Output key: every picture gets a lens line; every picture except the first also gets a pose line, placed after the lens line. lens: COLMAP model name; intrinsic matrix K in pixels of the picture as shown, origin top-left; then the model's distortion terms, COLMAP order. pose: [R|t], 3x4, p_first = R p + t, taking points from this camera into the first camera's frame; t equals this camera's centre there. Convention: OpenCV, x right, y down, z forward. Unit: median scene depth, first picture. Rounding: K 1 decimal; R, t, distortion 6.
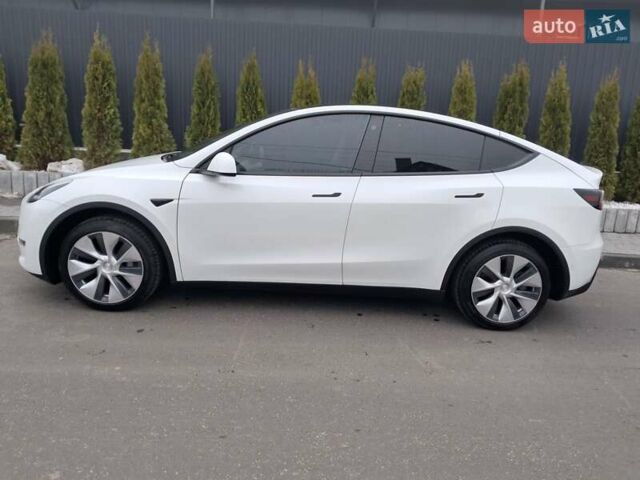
lens RADIAL K [[505.9, 0, 321.7], [0, 505.9, 235.5], [0, 0, 1]] dist [0.014211, -0.011211]
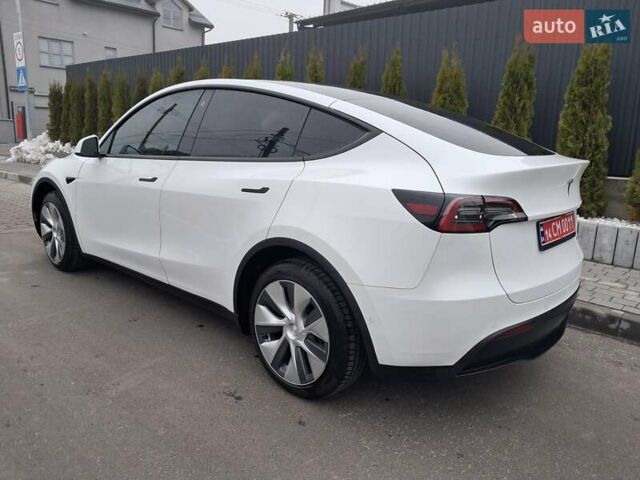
lens RADIAL K [[505.9, 0, 321.7], [0, 505.9, 235.5], [0, 0, 1]] dist [0.014211, -0.011211]
pose [[0.728444, 0.112491, -0.675807, 0.830492], [-0.141604, 0.989849, 0.012132, -0.035001], [0.670312, 0.086859, 0.736978, 0.523205]]
